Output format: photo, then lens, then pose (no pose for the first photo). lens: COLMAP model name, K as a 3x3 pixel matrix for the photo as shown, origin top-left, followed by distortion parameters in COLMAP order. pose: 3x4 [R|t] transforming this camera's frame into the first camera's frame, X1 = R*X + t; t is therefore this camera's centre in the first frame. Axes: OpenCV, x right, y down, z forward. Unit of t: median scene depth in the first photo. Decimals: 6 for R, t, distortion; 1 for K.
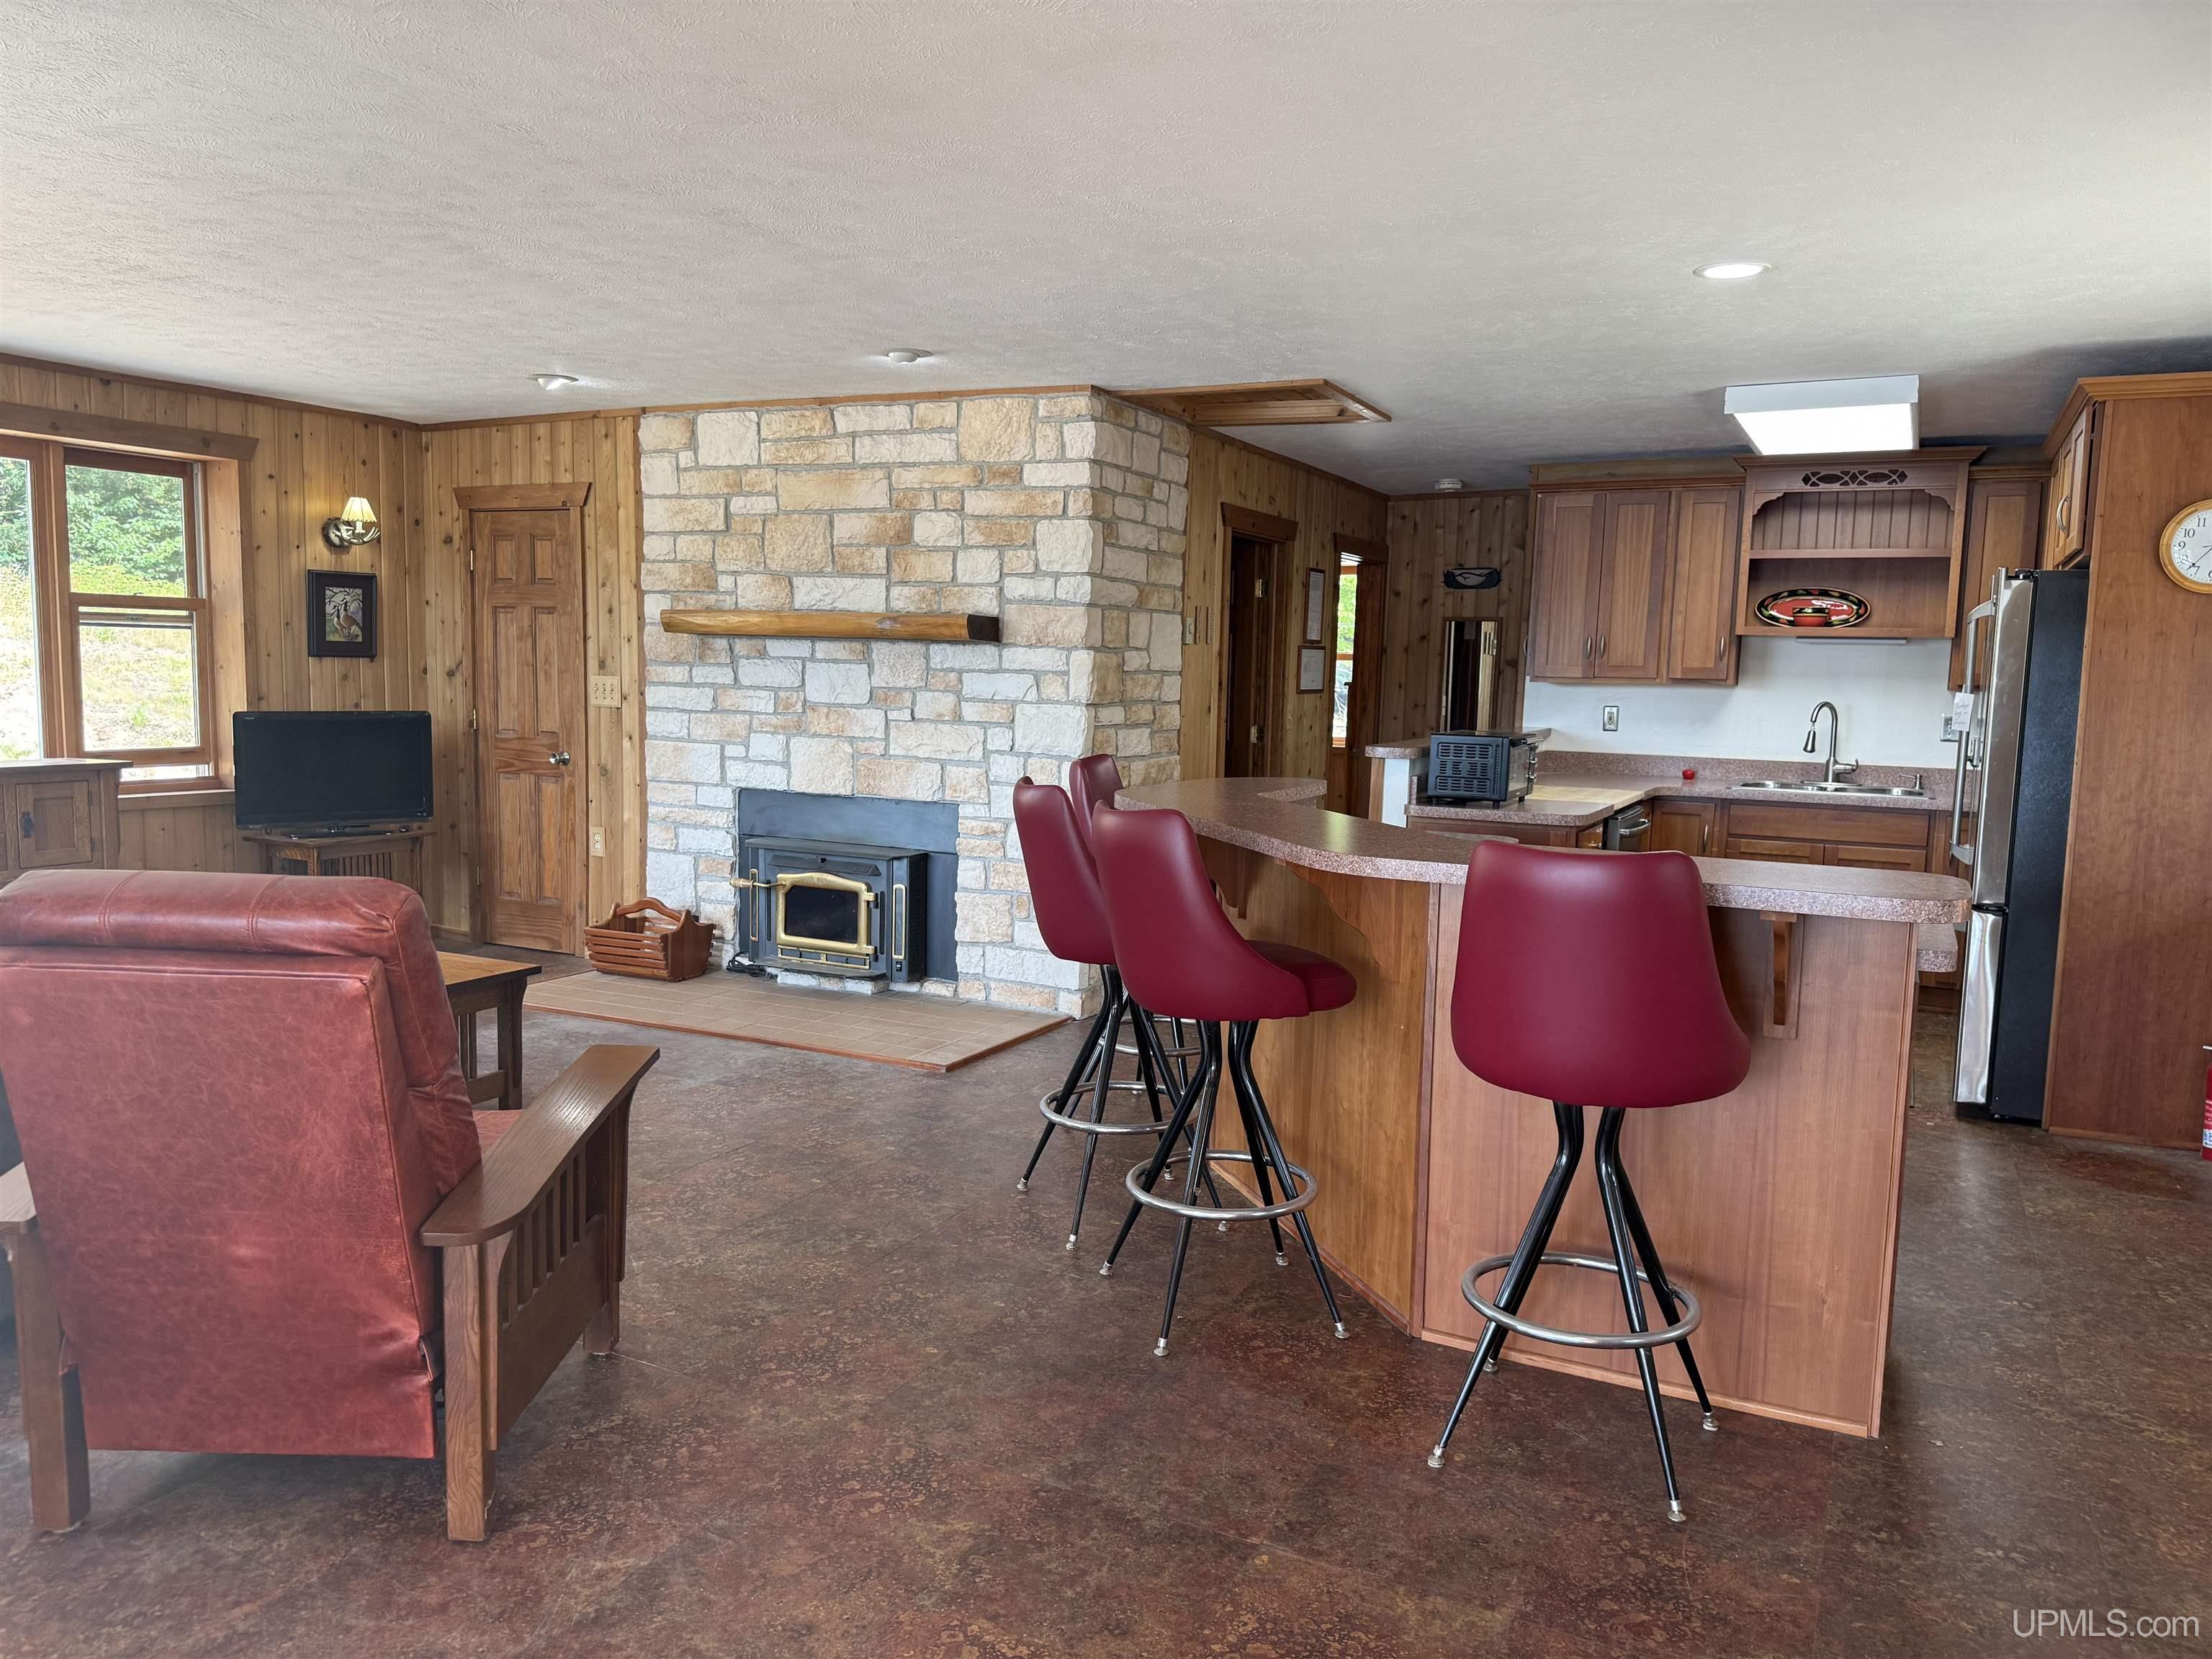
lens RADIAL K [[1548.3, 0, 1110.5], [0, 1548.3, 837.8], [0, 0, 1]] dist [0.134427, -0.245756]
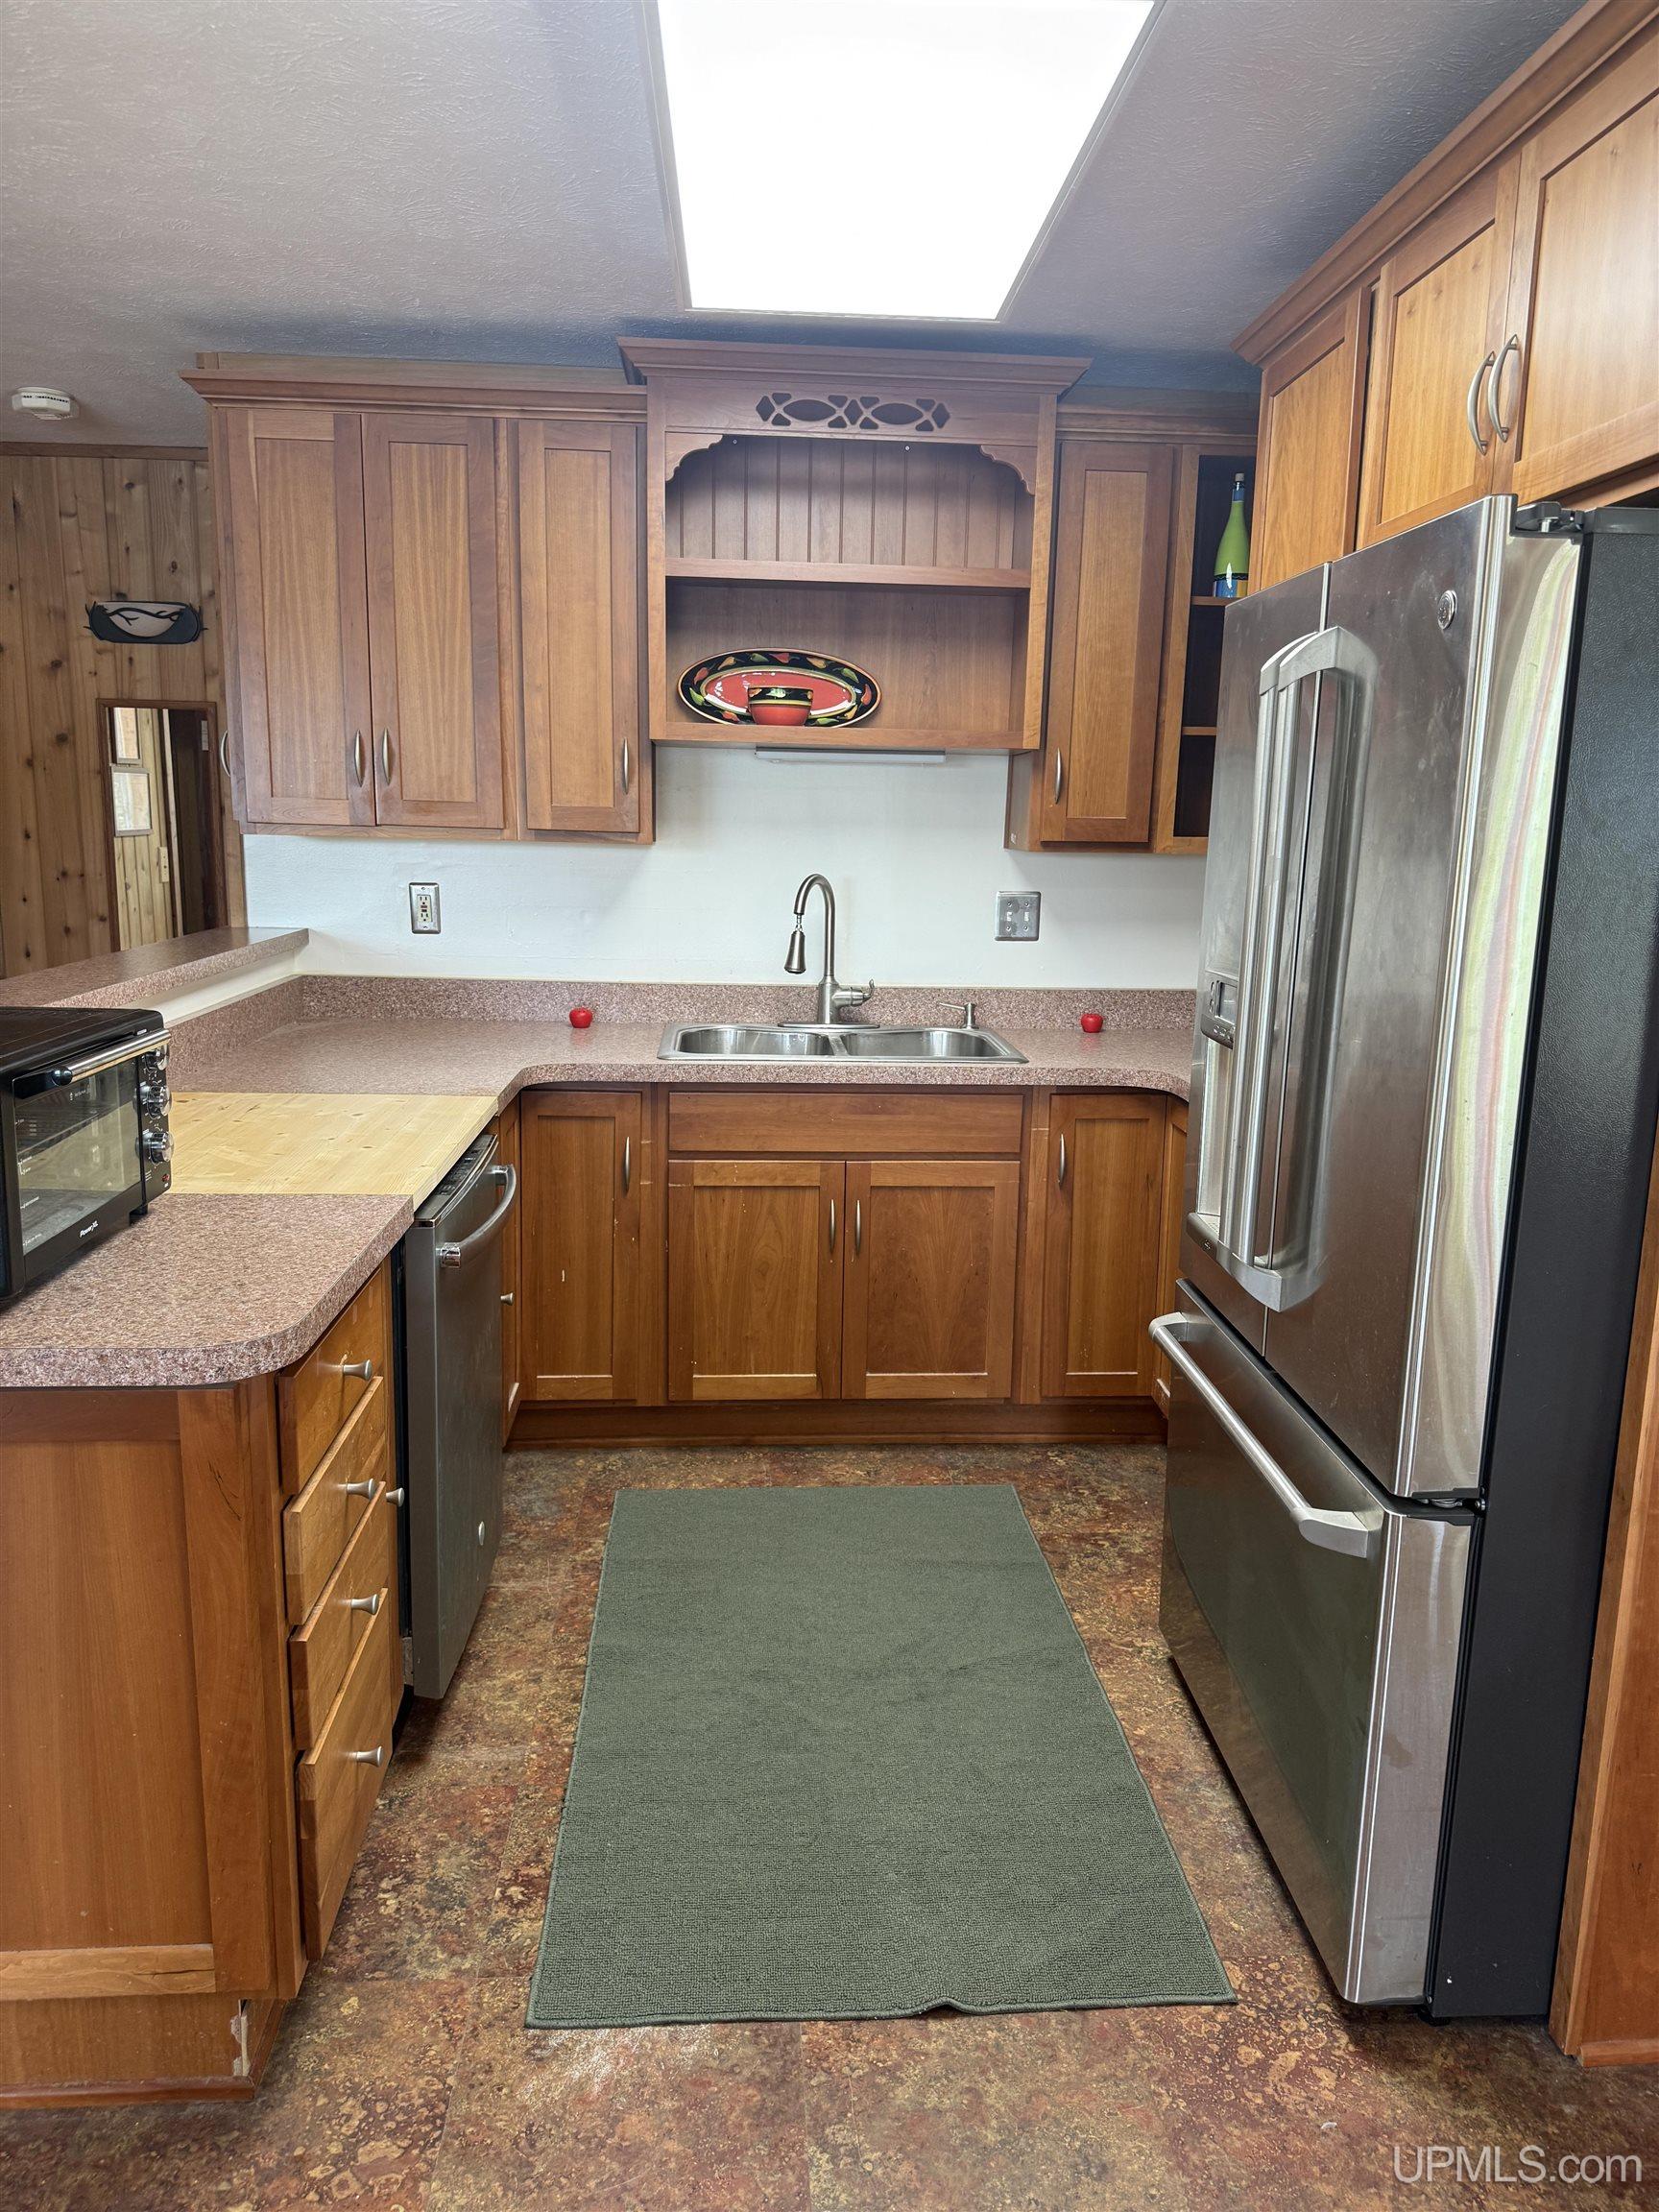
lens RADIAL K [[1548.3, 0, 829.5], [0, 1548.3, 1106.0], [0, 0, 1]] dist [0.134427, -0.245756]
pose [[0.863497, -0.100895, 0.494159, 0.103476], [0.055831, 0.992887, 0.105163, -0.034030], [-0.501254, -0.063219, 0.862988, 0.290955]]
